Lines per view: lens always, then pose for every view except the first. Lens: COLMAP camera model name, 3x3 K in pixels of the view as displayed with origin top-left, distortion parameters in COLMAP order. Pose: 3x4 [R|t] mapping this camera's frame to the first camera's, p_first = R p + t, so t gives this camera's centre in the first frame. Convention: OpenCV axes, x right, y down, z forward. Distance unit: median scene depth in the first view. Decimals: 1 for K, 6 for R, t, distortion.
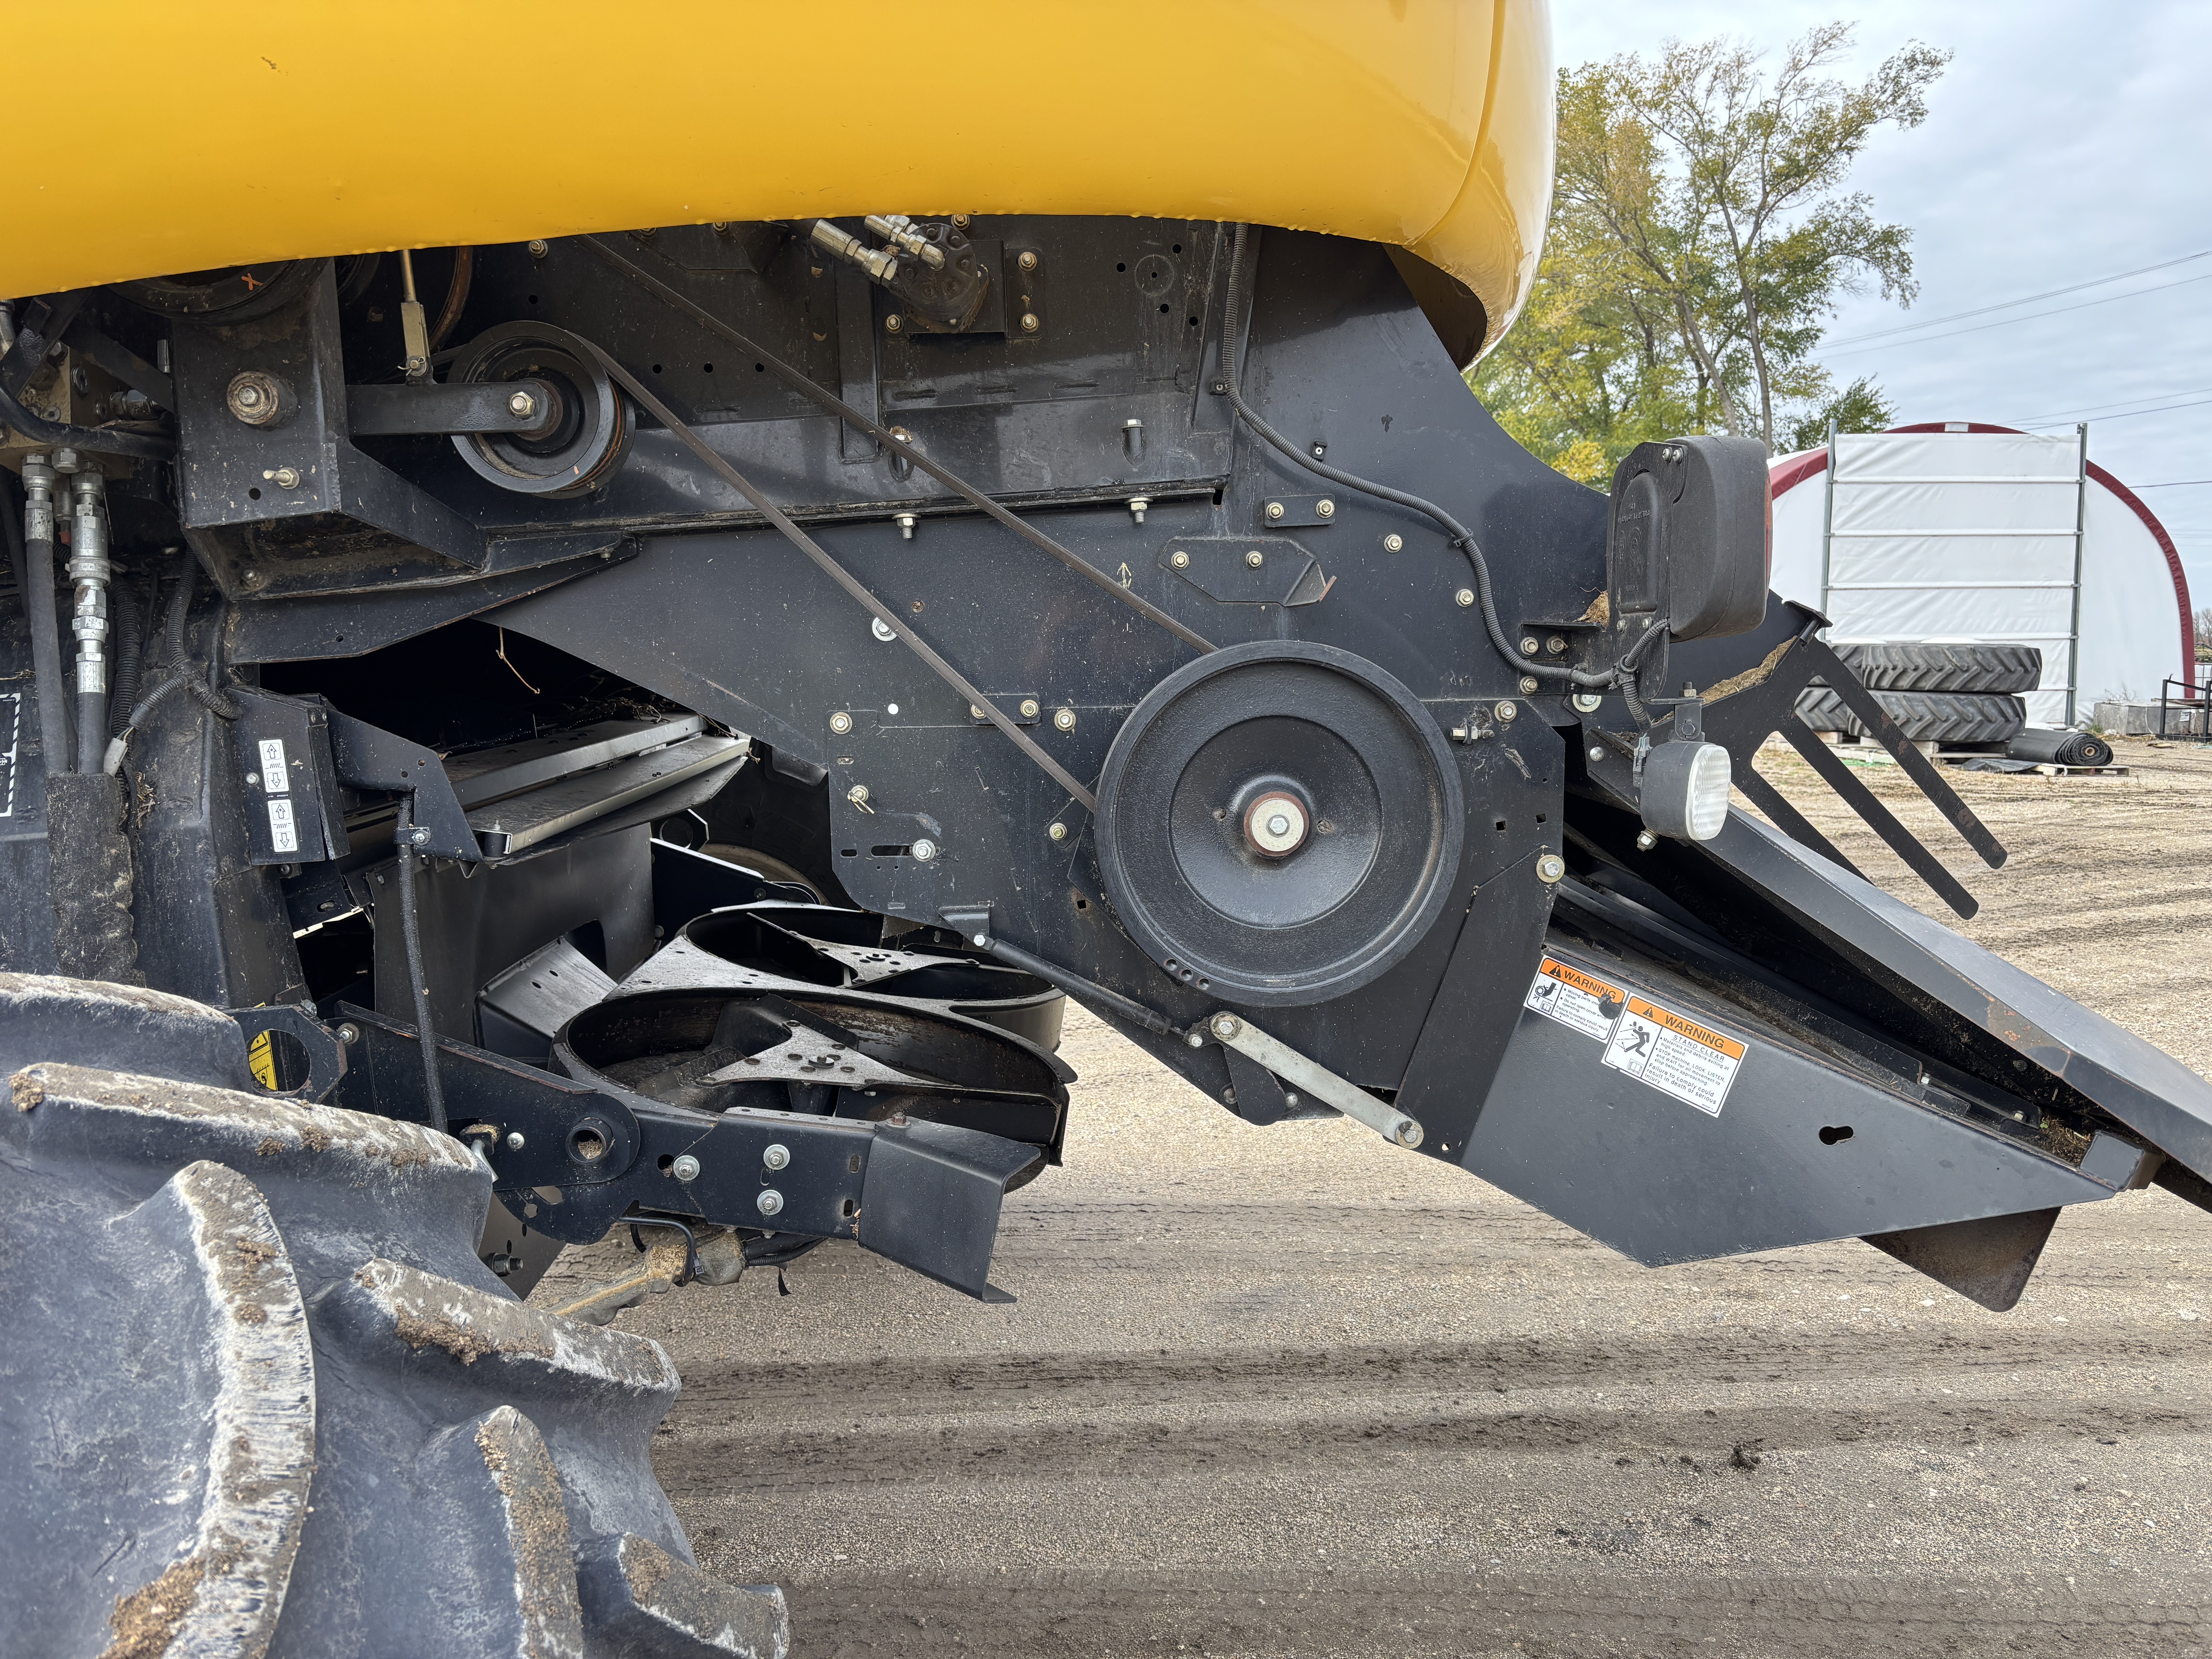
lens RADIAL K [[1671.3, 0, 1096.4], [0, 1671.3, 840.8], [0, 0, 1]] dist [0.071197, -0.086855]
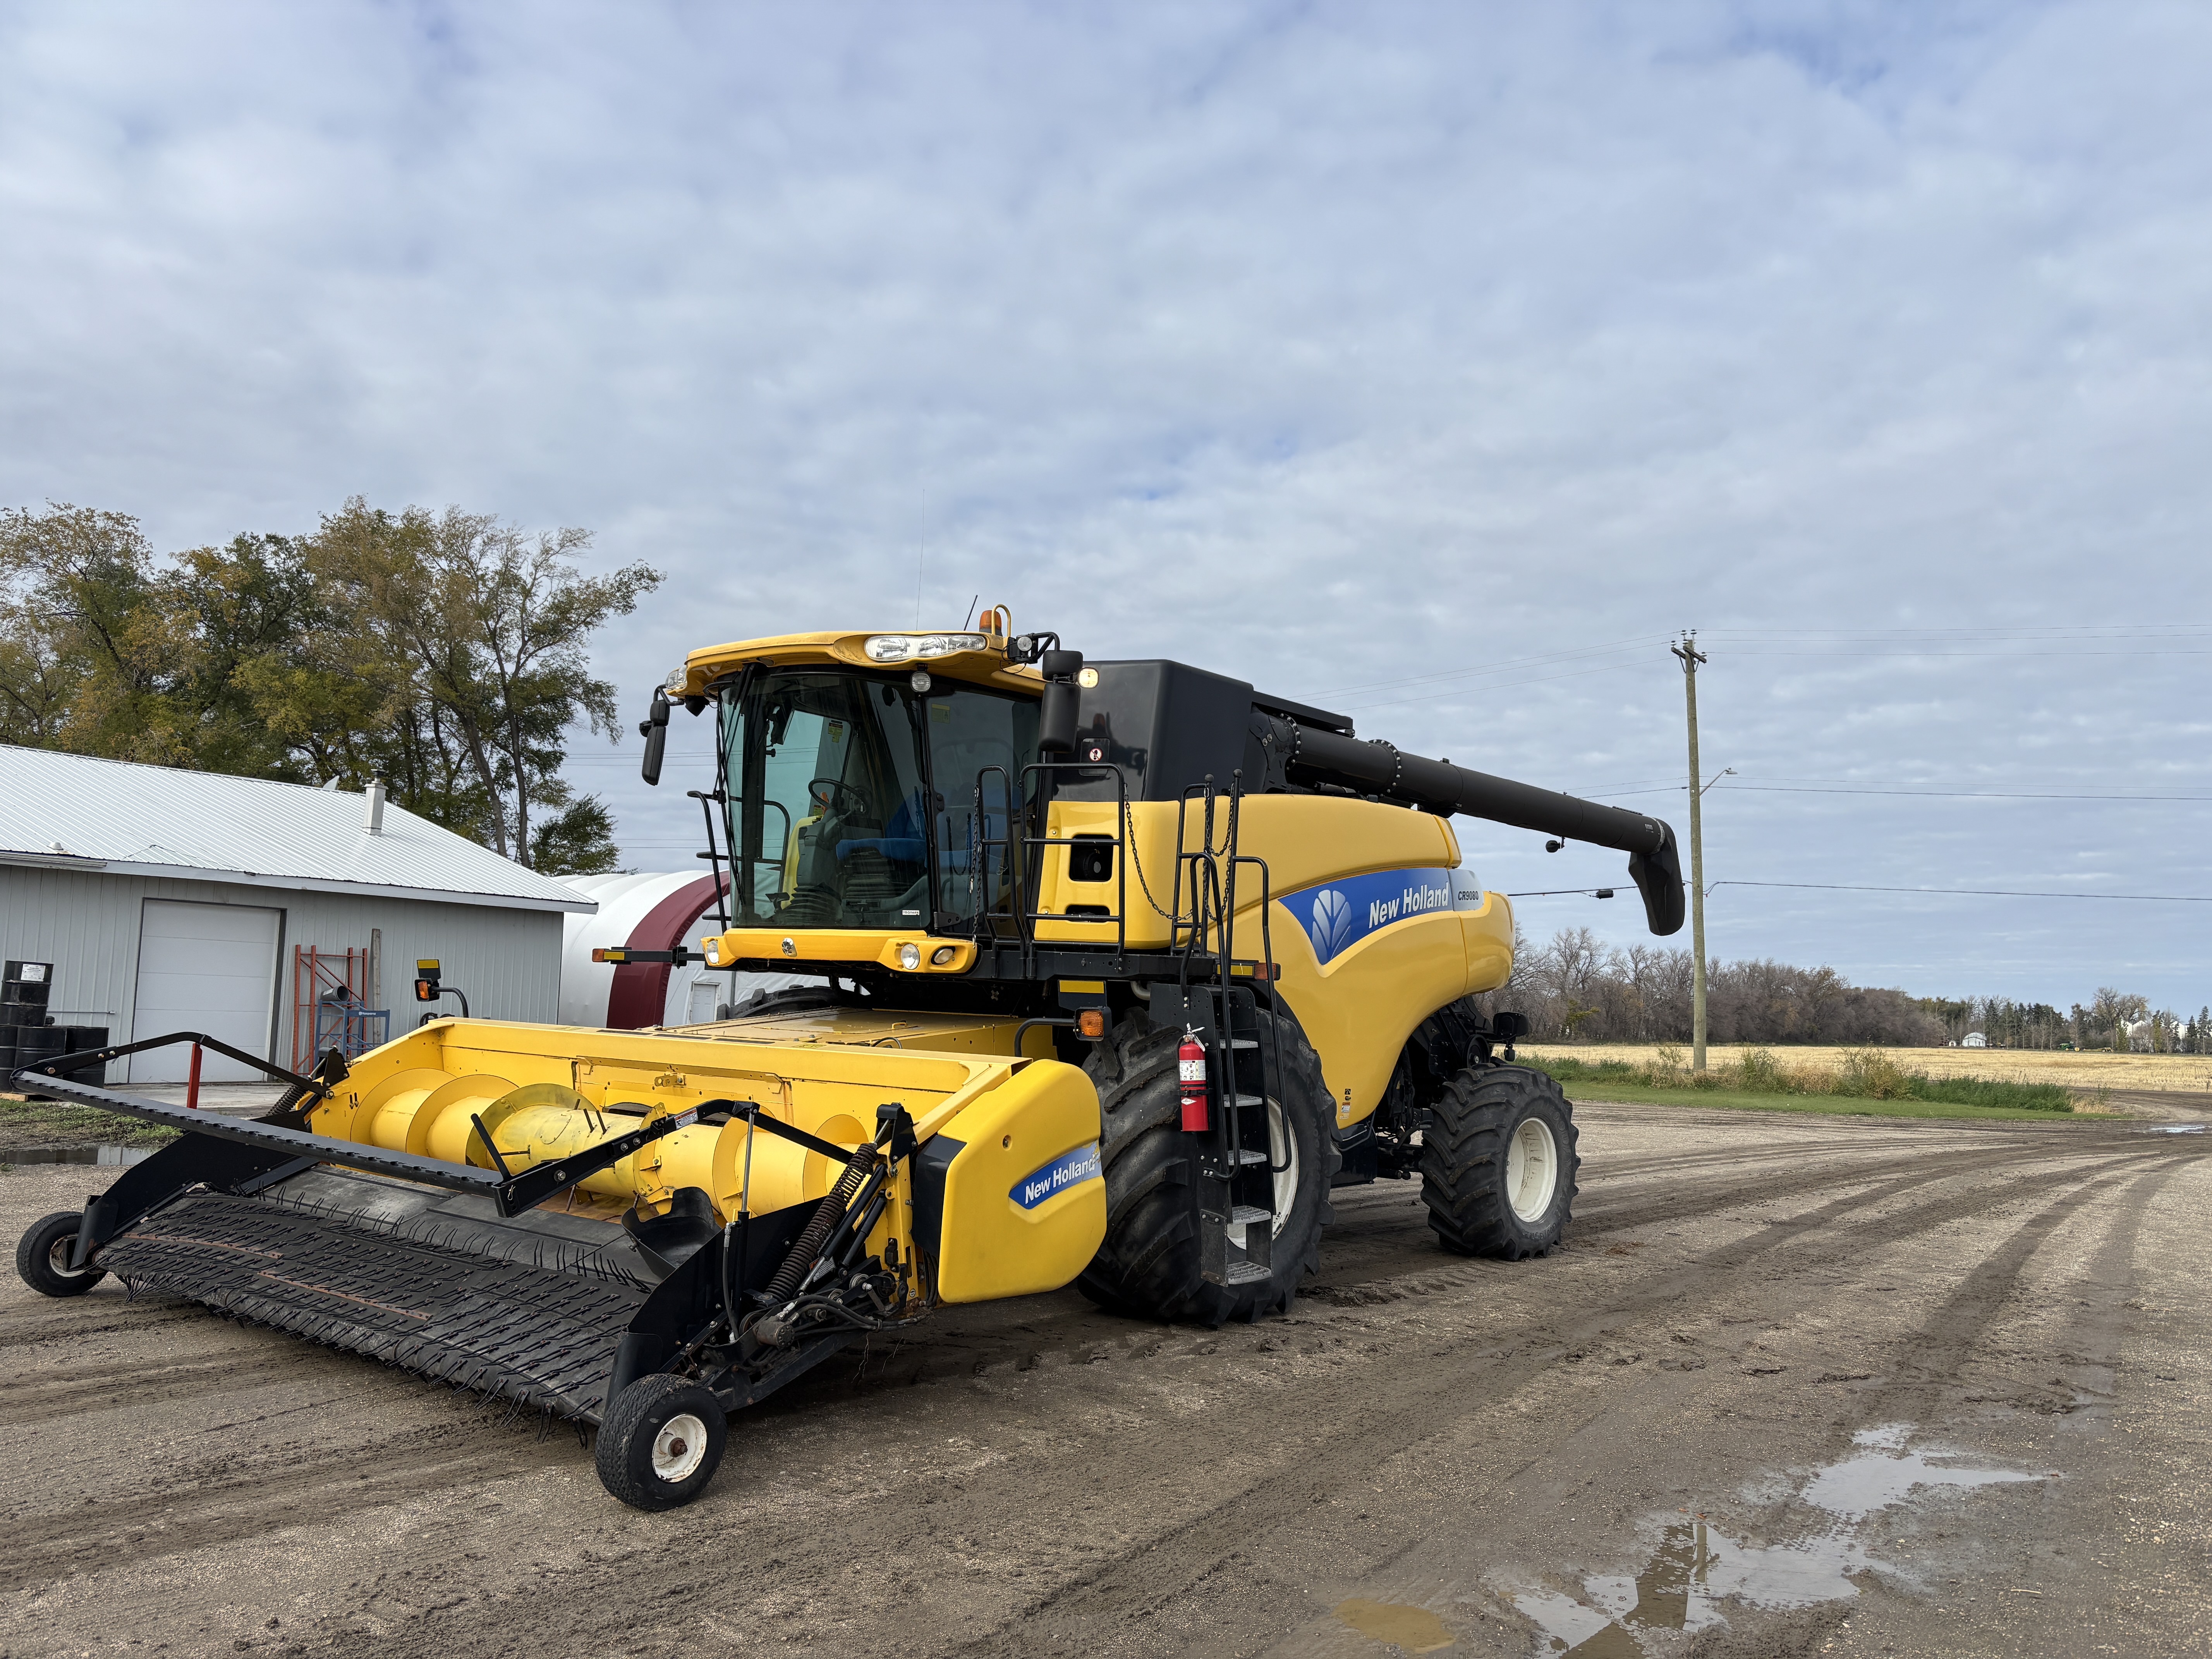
lens RADIAL K [[1671.3, 0, 1096.4], [0, 1671.3, 840.8], [0, 0, 1]] dist [0.071197, -0.086855]
pose [[0.658479, 0.107627, 0.744863, -0.600448], [0.047261, 0.981855, -0.183650, 0.029353], [-0.751114, 0.156133, 0.641445, -0.238826]]
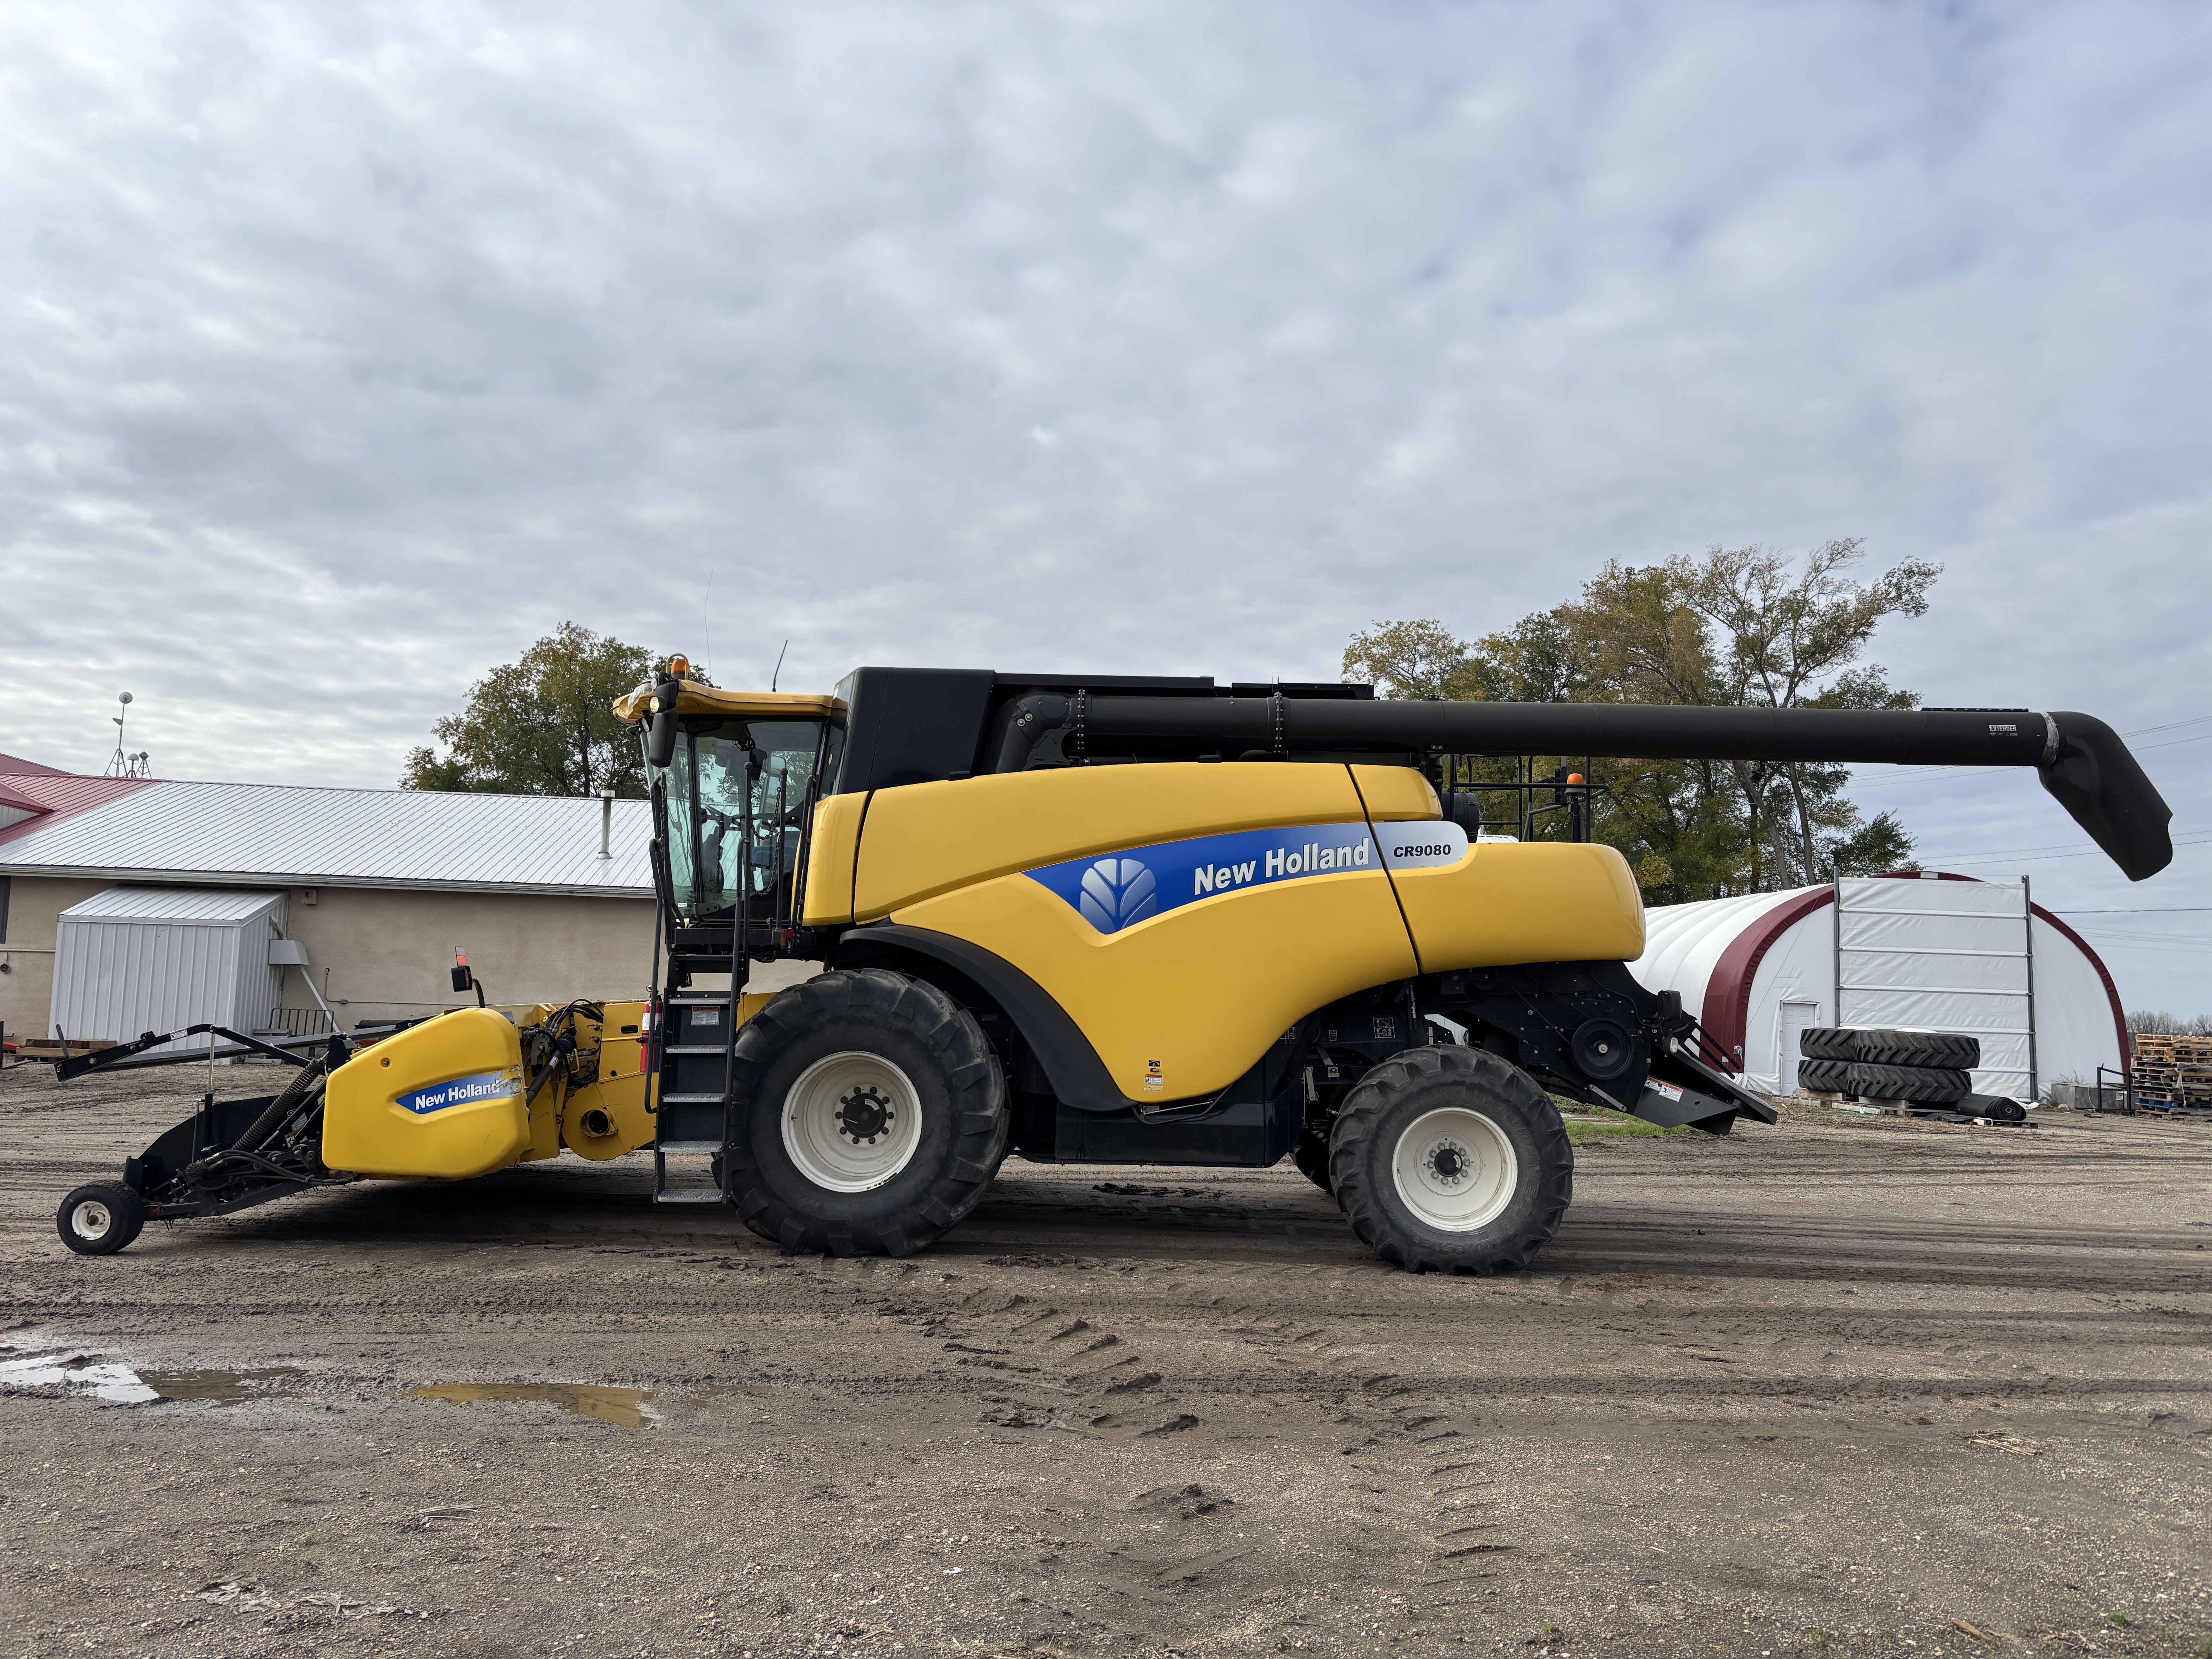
lens RADIAL K [[1661.8, 0, 1113.0], [0, 1661.8, 838.3], [0, 0, 1]] dist [0.058593, -0.074427]
pose [[0.998557, 0.037646, -0.038299, -0.132424], [-0.044872, 0.976694, -0.209894, 0.054187], [0.029504, 0.211309, 0.976974, -0.464298]]
